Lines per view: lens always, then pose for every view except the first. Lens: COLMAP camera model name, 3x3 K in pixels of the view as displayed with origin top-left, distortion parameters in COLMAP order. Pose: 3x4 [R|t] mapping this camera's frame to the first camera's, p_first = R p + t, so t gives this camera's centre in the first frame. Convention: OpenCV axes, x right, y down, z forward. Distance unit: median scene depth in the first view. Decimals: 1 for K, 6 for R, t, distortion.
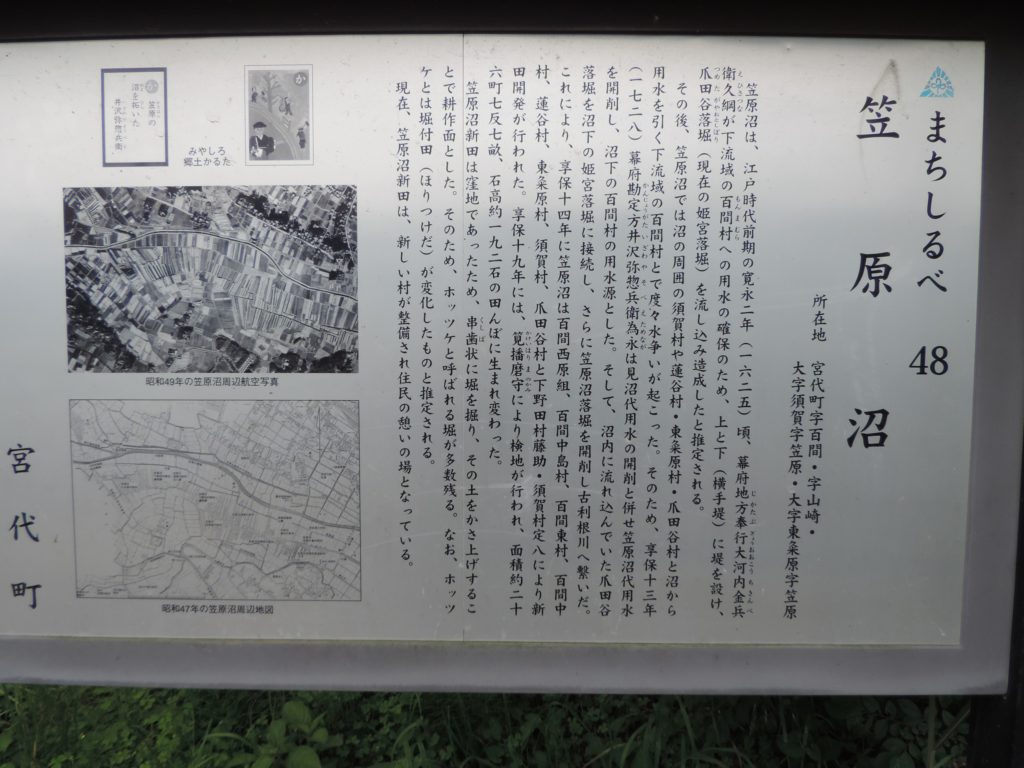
lens RADIAL K [[715.8, 0, 513.9], [0, 715.8, 386.4], [0, 0, 1]] dist [-0.030359, -0.000344]
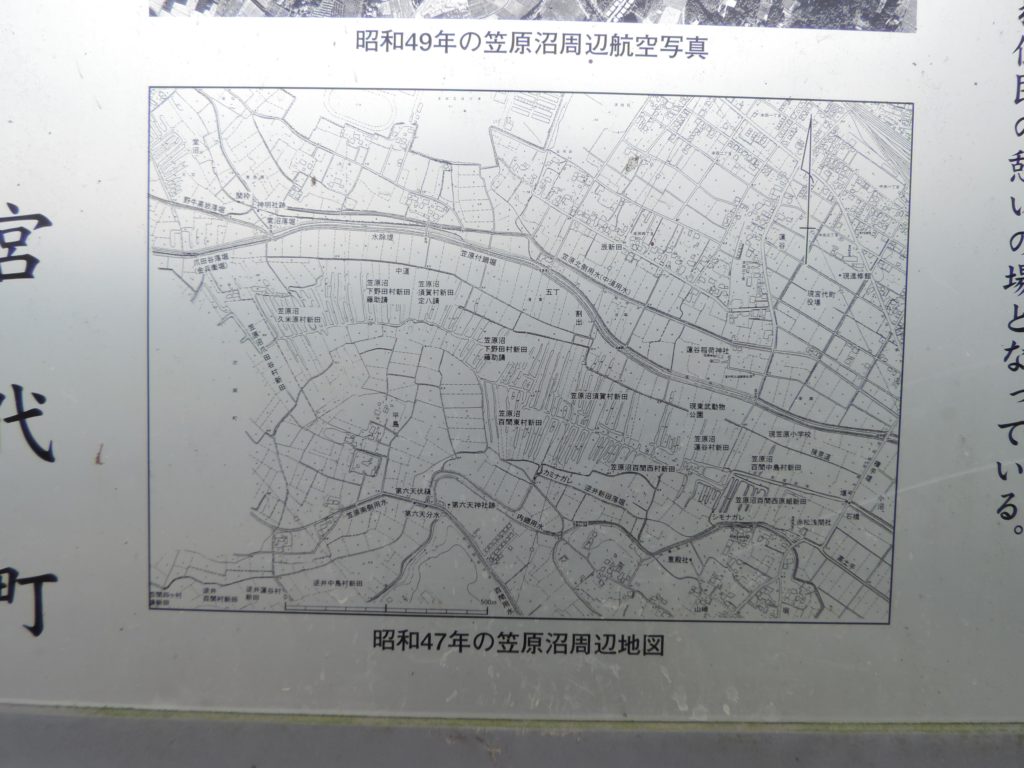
lens RADIAL K [[715.8, 0, 513.8], [0, 715.8, 390.3], [0, 0, 1]] dist [-0.030359, -0.000344]
pose [[0.999761, 0.019891, 0.009071, -0.429750], [-0.019799, 0.999753, -0.010076, 0.181746], [-0.009269, 0.009894, 0.999908, 0.615312]]
